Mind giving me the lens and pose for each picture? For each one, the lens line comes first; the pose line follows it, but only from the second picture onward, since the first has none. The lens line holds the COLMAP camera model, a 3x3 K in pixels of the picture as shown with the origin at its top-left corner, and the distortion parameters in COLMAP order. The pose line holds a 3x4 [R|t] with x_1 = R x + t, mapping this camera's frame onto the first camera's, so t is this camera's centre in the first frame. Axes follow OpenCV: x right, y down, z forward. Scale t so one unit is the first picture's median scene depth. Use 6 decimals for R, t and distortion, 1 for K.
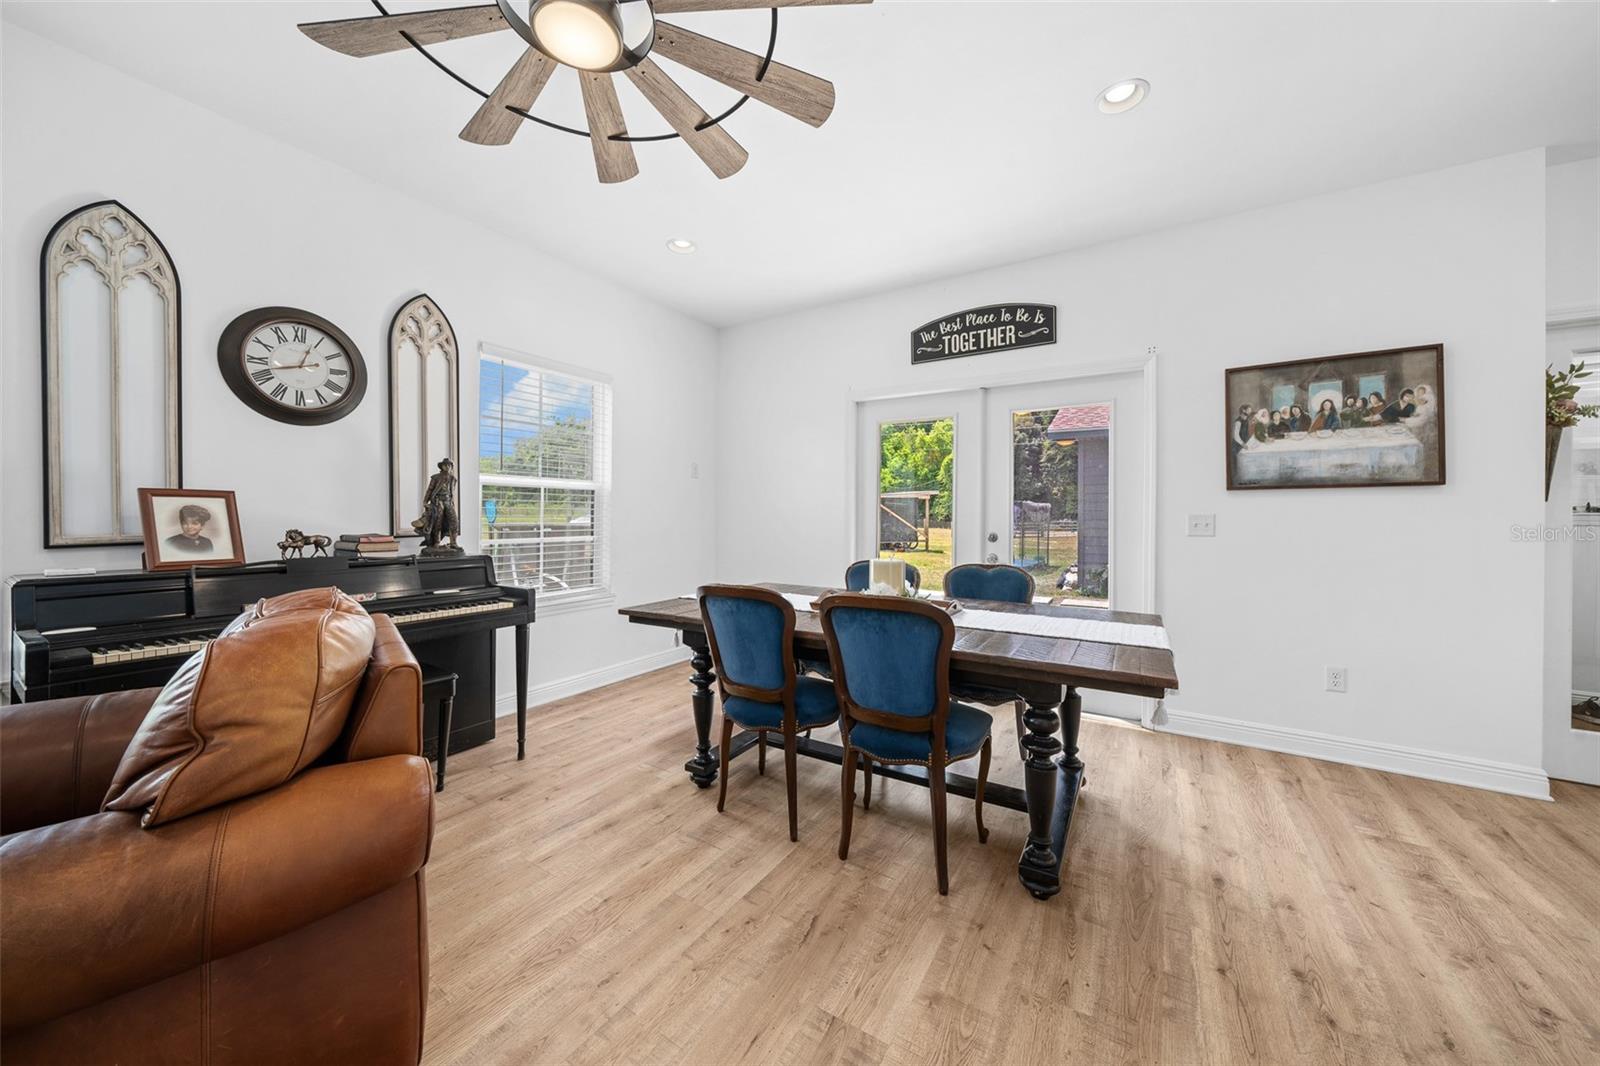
lens RADIAL K [[568.0, 0, 797.3], [0, 568.0, 524.6], [0, 0, 1]] dist [-0.006563, 0.000083]
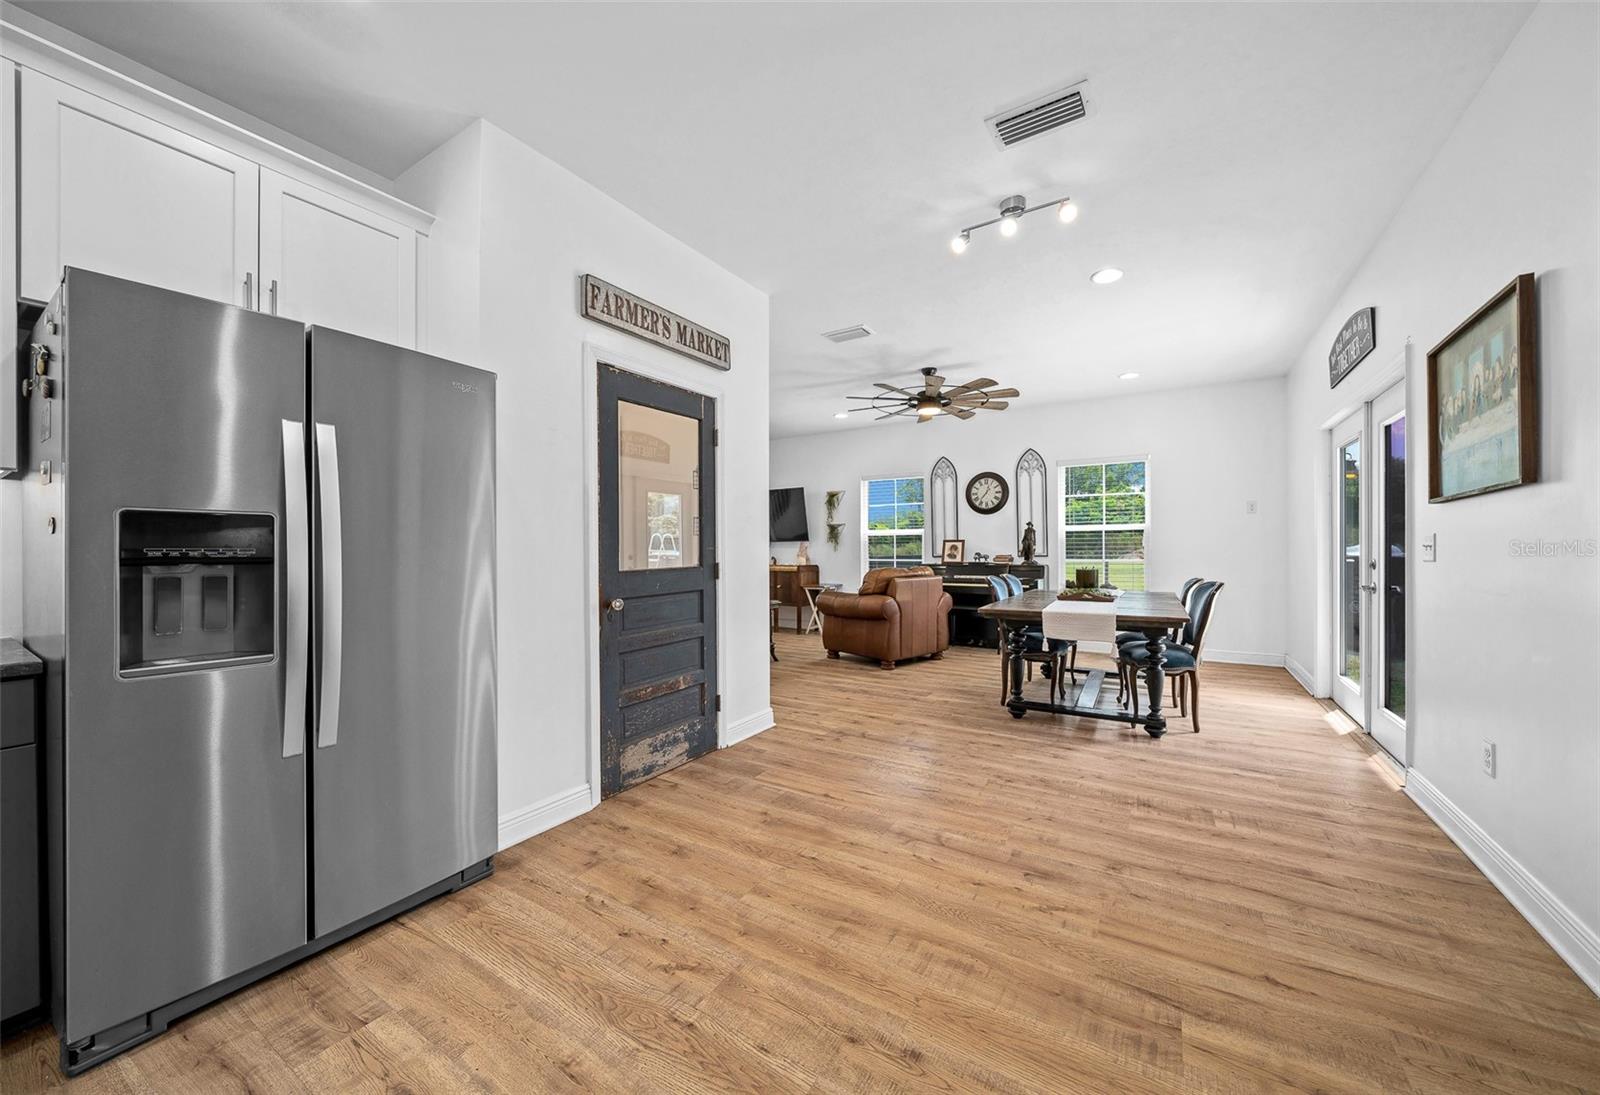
lens RADIAL K [[587.9, 0, 800.0], [0, 587.9, 547.5], [0, 0, 1]] dist [-0.000977, -0.000093]
pose [[-0.014608, -0.008516, -0.999857, 2.146850], [-0.001917, 0.999962, -0.008489, 0.010818], [0.999891, 0.001793, -0.014623, 0.147365]]
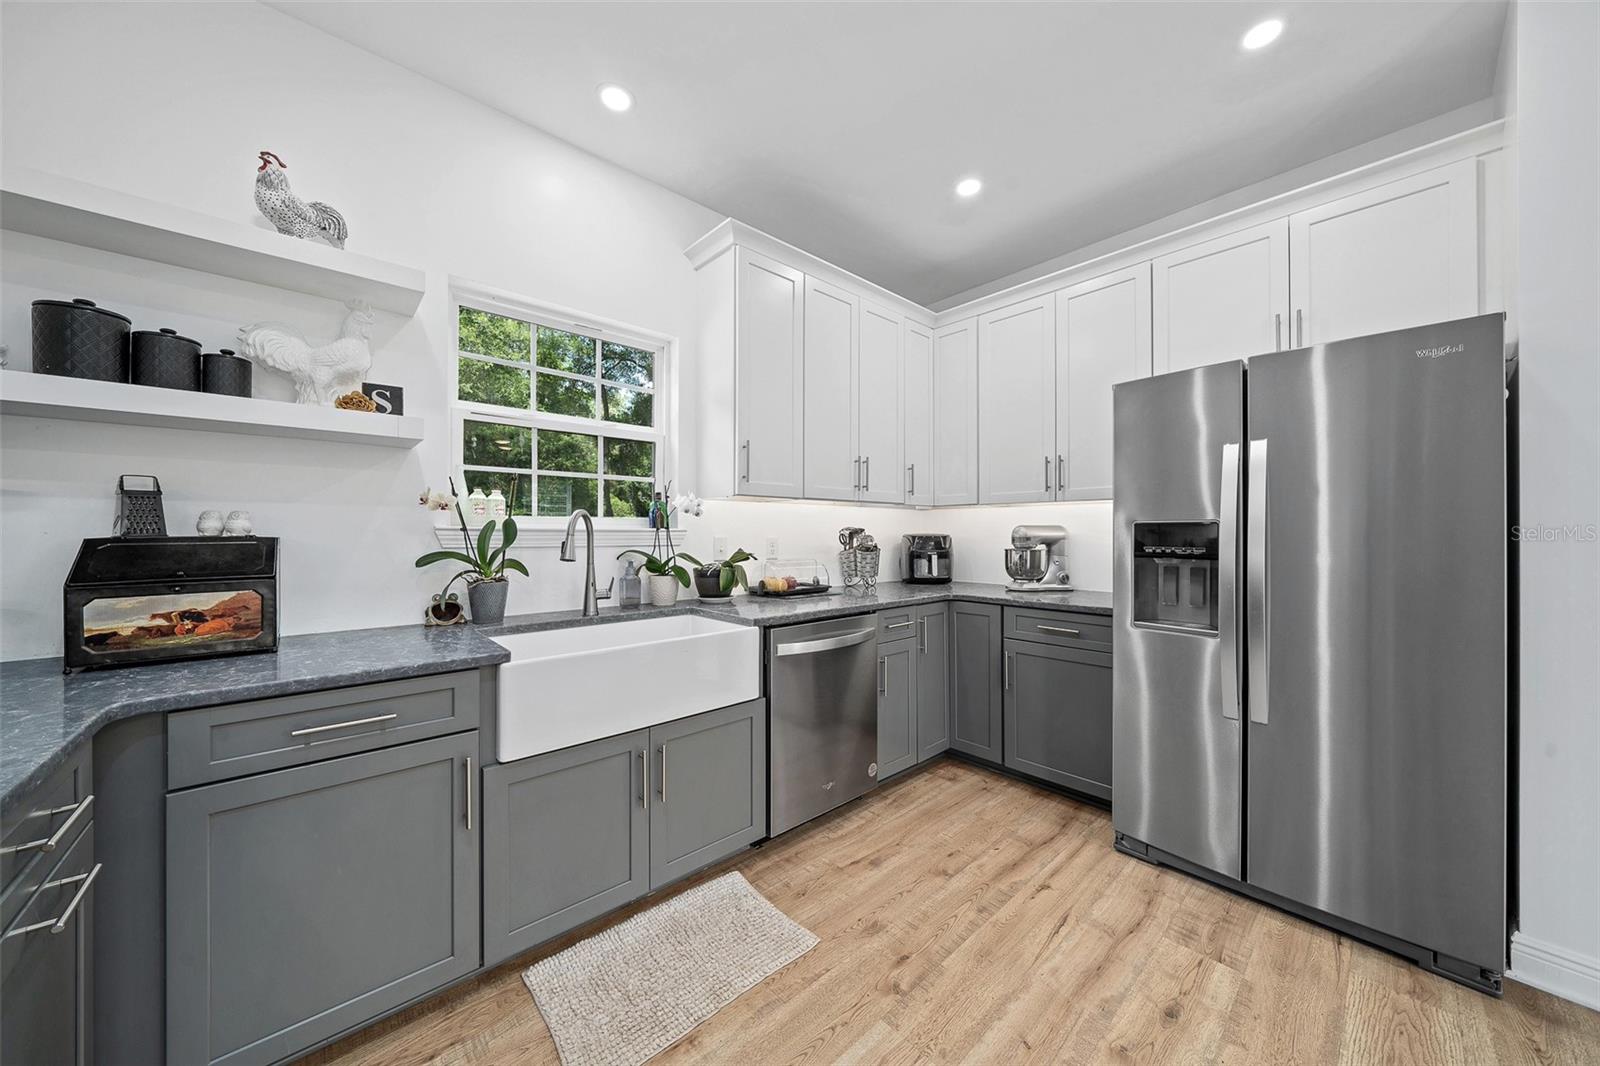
lens RADIAL K [[536.3, 0, 800.0], [0, 536.3, 533.0], [0, 0, 1]] dist [-0.006279, 0.000075]
pose [[-0.958941, -0.010413, 0.283415, 1.790563], [-0.008845, 0.999938, 0.006810, -0.017744], [-0.283468, 0.004024, -0.958973, 0.496996]]
